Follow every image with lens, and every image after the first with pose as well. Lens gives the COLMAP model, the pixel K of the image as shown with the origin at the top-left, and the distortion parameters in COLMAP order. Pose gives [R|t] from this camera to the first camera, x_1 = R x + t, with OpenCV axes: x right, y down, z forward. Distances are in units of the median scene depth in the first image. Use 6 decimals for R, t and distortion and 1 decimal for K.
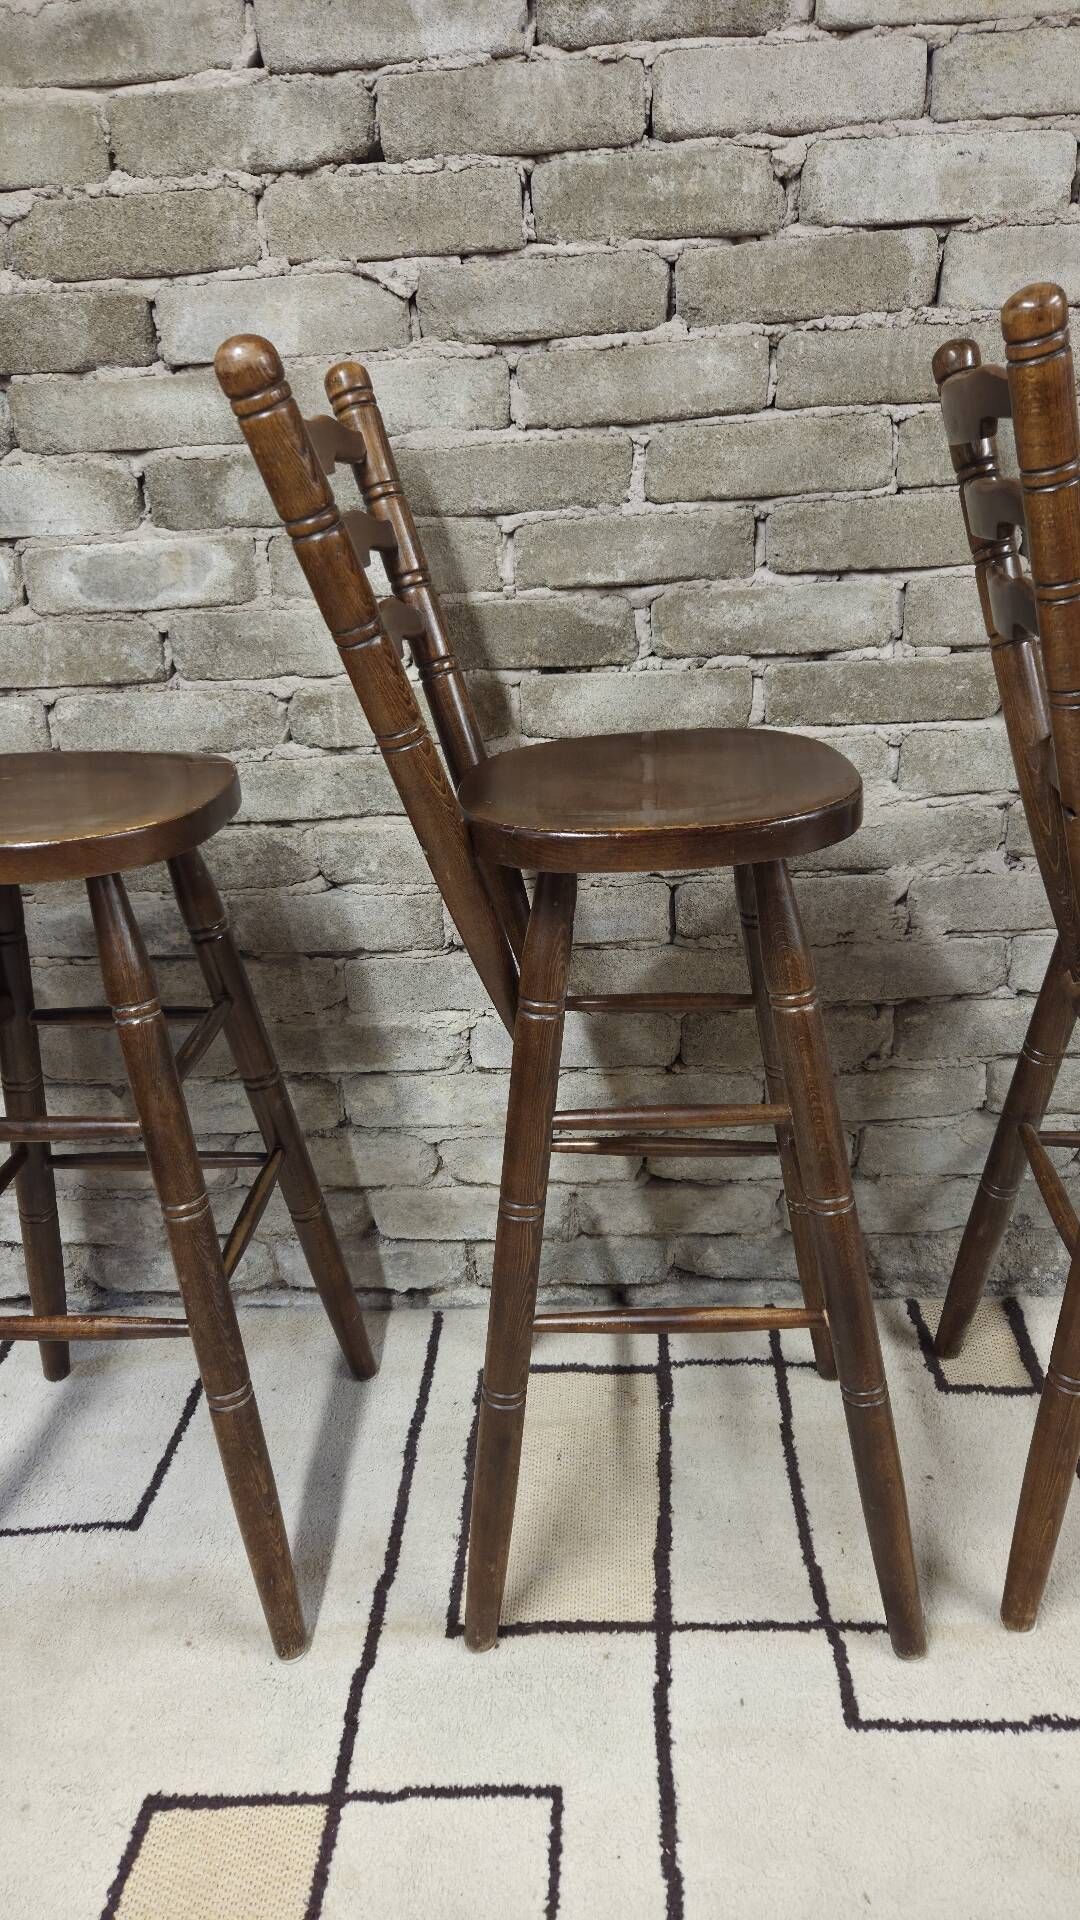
lens RADIAL K [[1294.7, 0, 546.7], [0, 1294.7, 949.4], [0, 0, 1]] dist [0.063014, -0.054392]
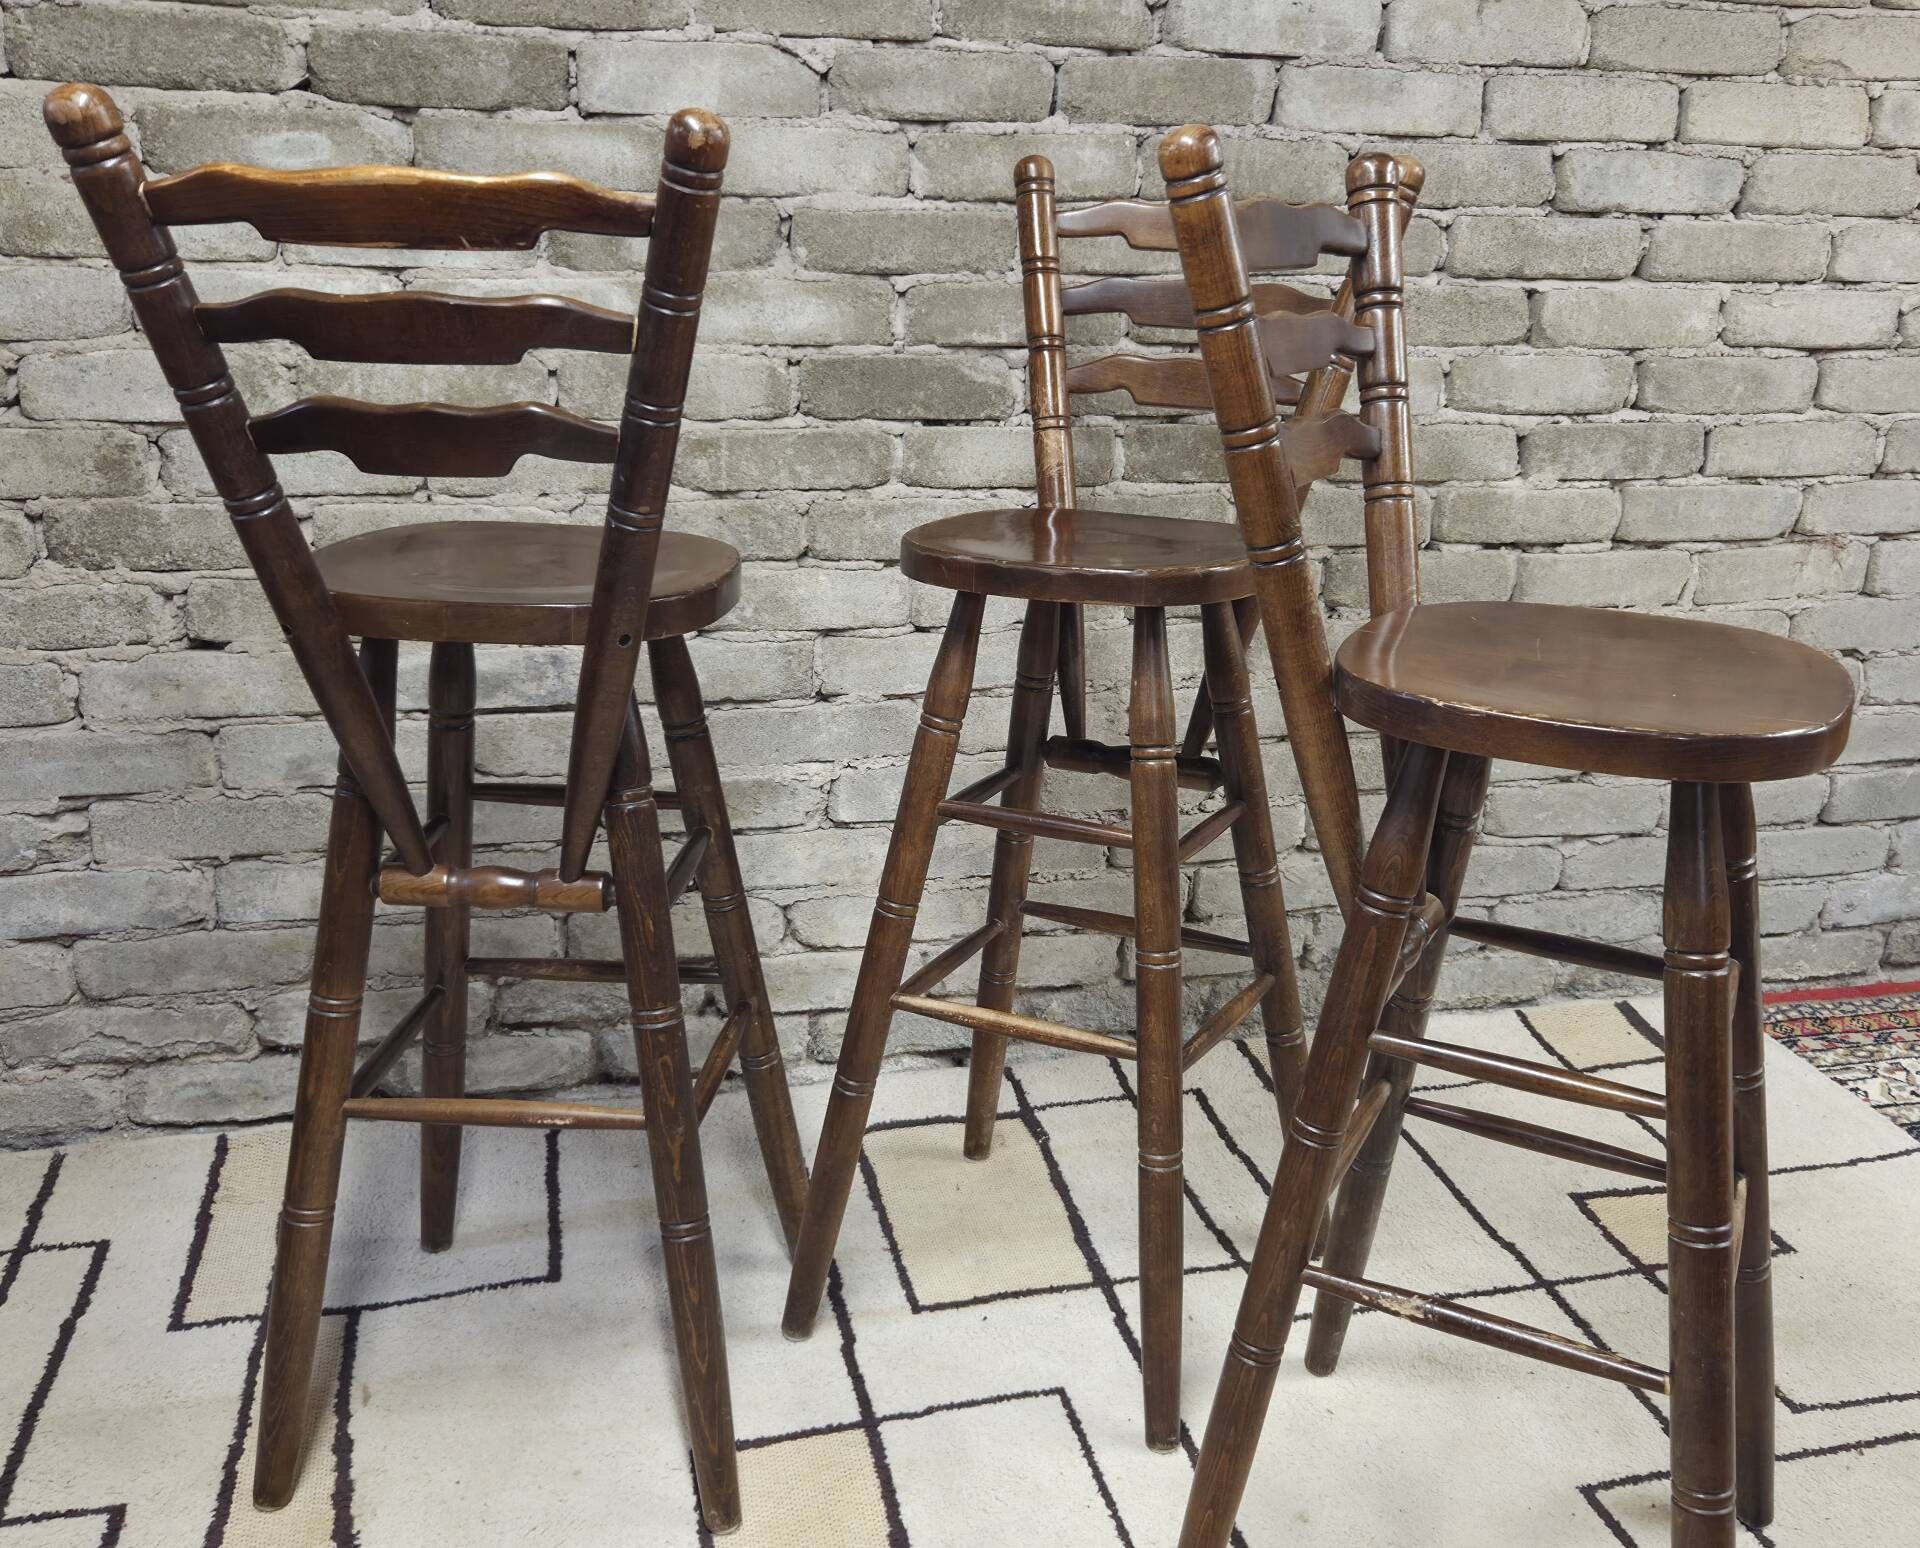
lens RADIAL K [[1880.0, 0, 1009.0], [0, 1880.0, 761.1], [0, 0, 1]] dist [0.055947, 0.000000]
pose [[0.952319, -0.017855, 0.304582, -0.414629], [0.035311, 0.998028, -0.051901, 0.141655], [-0.303054, 0.060181, 0.951071, -0.456625]]
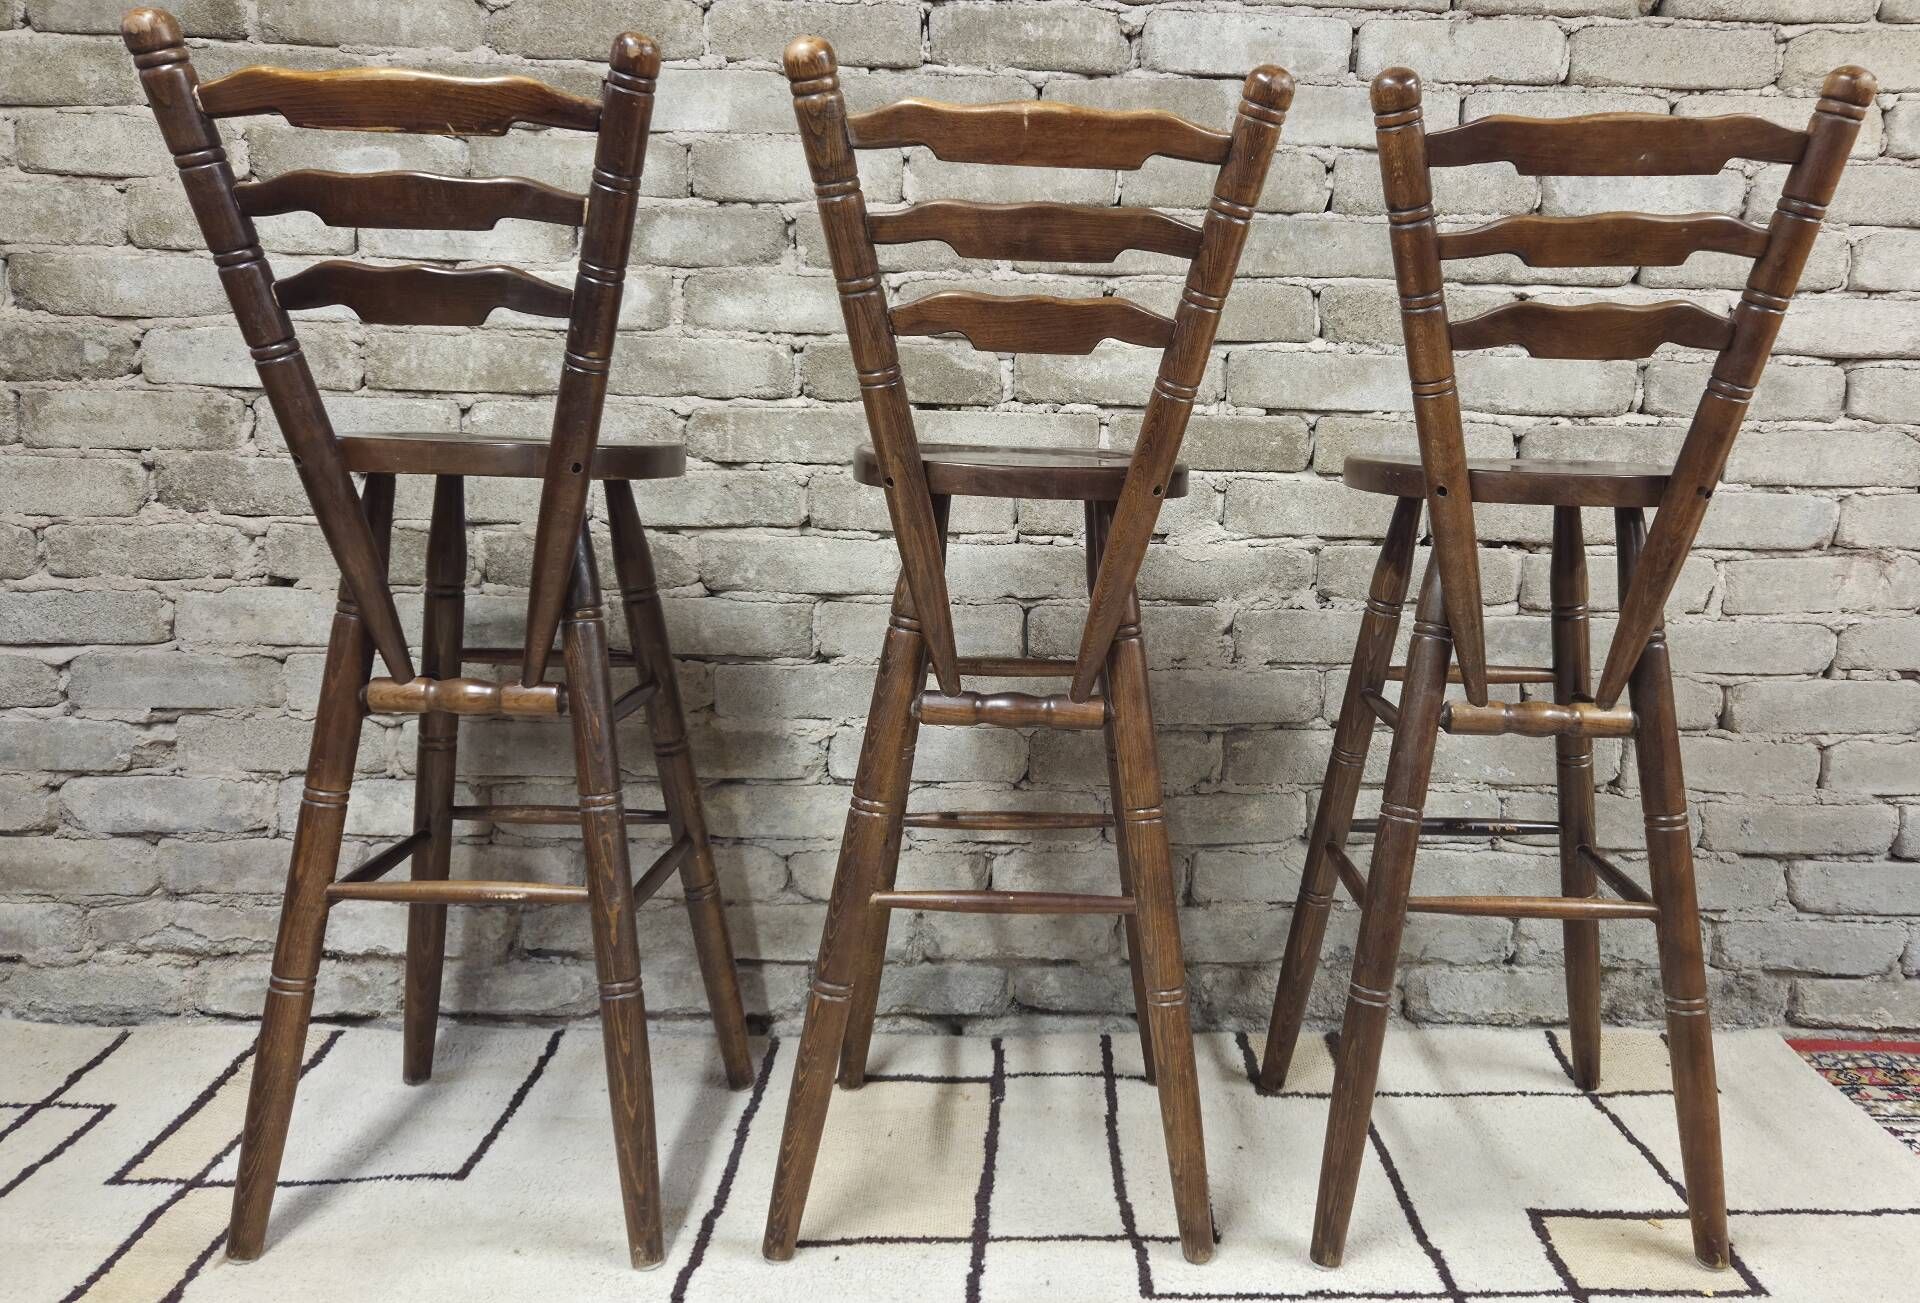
lens RADIAL K [[1566.8, 0, 1065.6], [0, 1566.8, 624.0], [0, 0, 1]] dist [0.068579, -0.046551]
pose [[0.994301, 0.056649, 0.090311, 0.012568], [-0.035647, 0.975039, -0.219152, 0.276427], [-0.100471, 0.214683, 0.971502, -0.321014]]
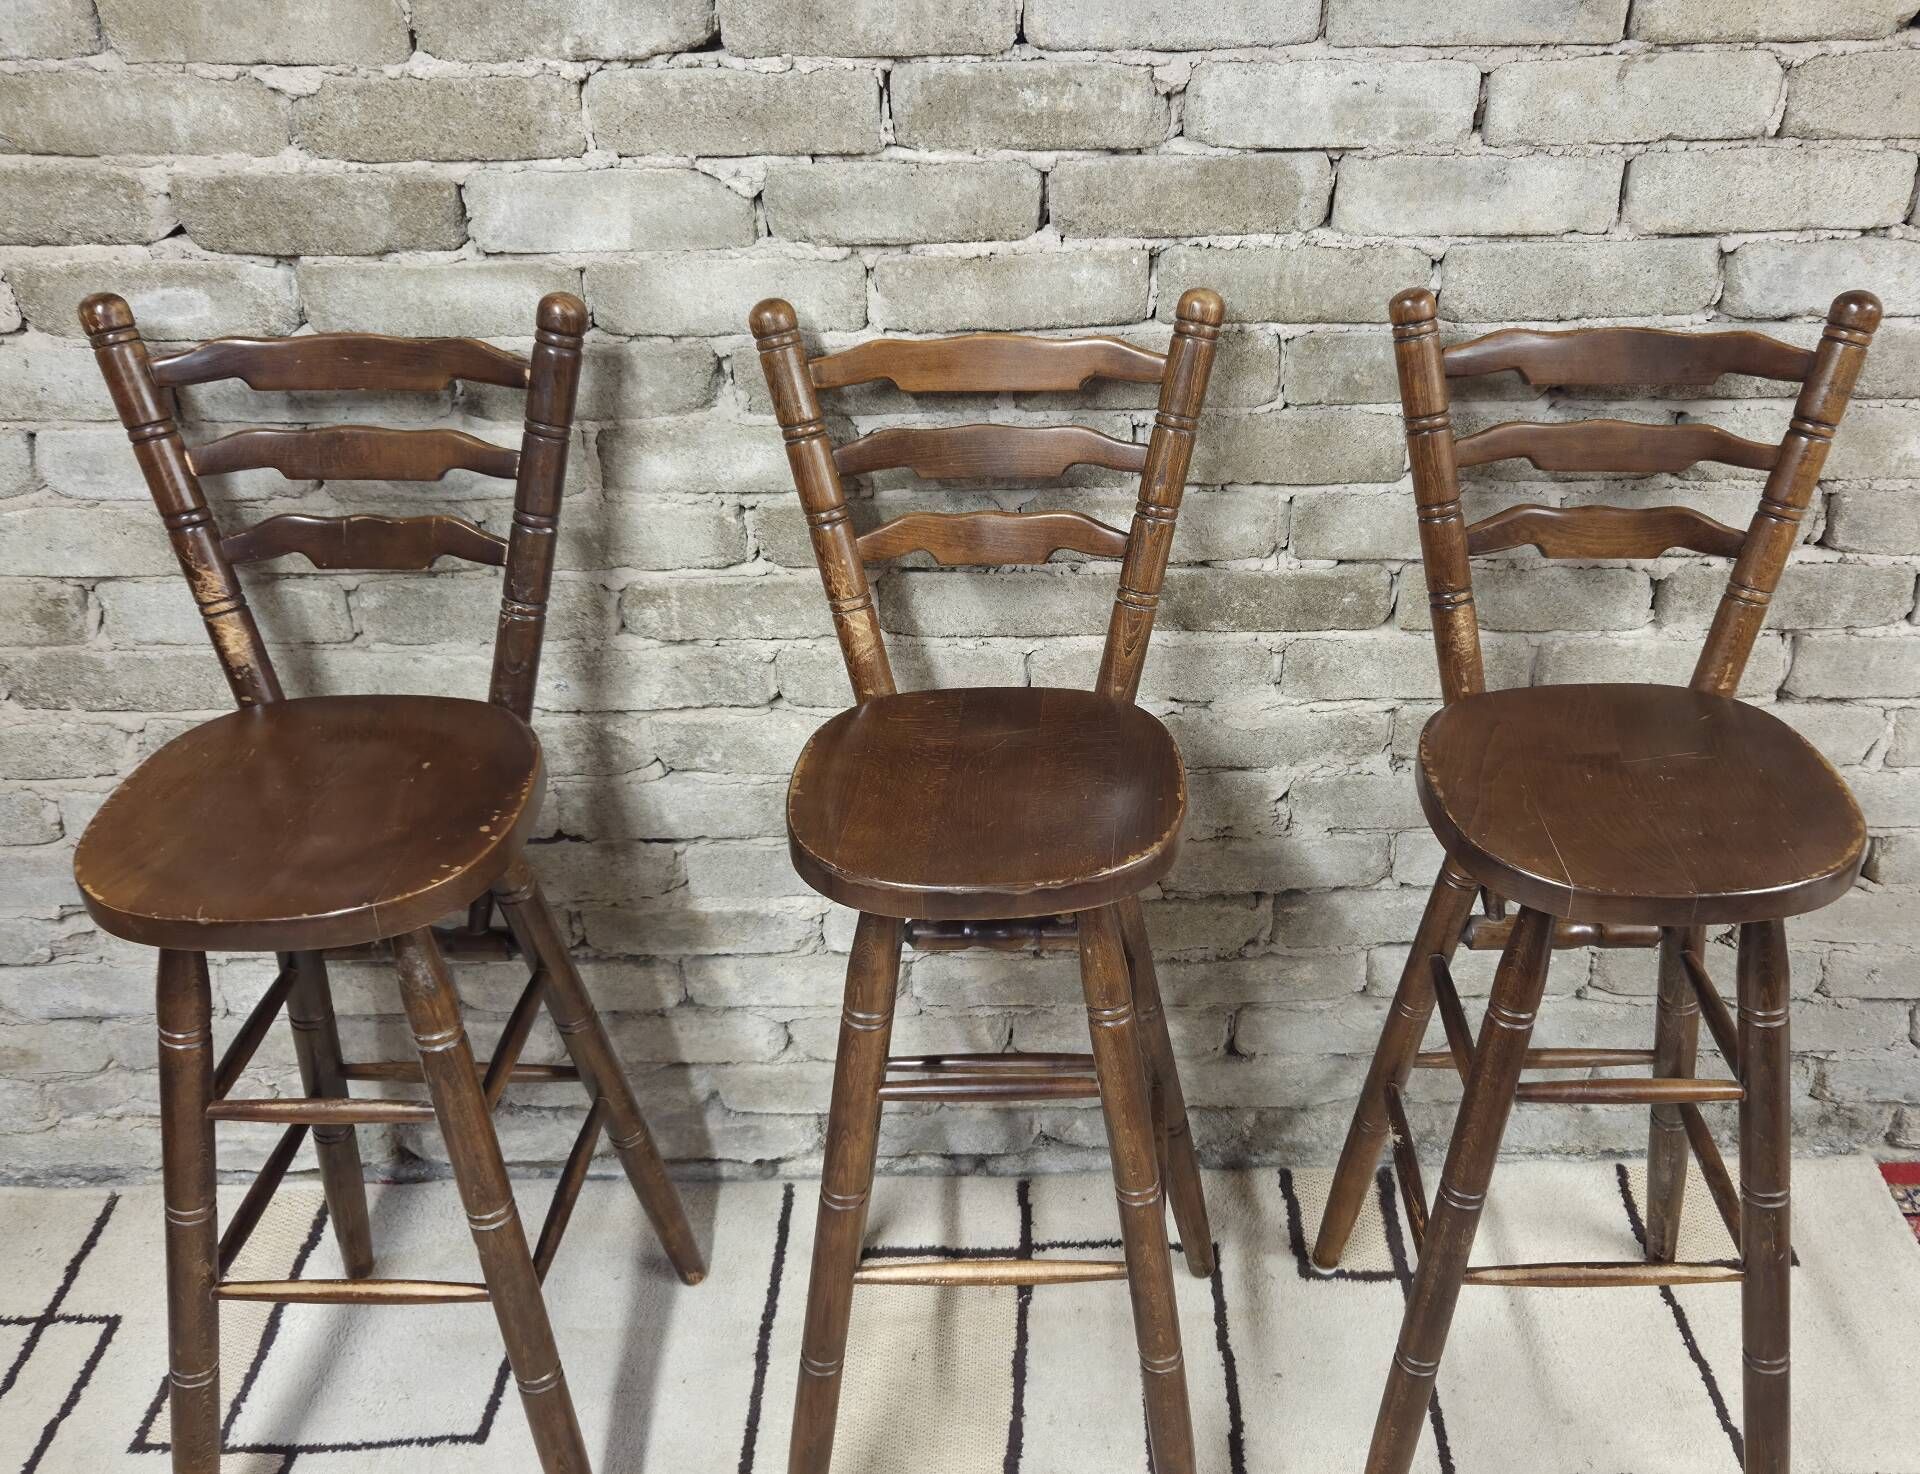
lens RADIAL K [[1783.5, 0, 1037.9], [0, 1783.5, 737.3], [0, 0, 1]] dist [0.051852, 0.000000]
pose [[0.997804, 0.007522, 0.065810, 0.010600], [-0.019016, 0.984237, 0.175827, -0.328398], [-0.063450, -0.176692, 0.982219, -0.273105]]
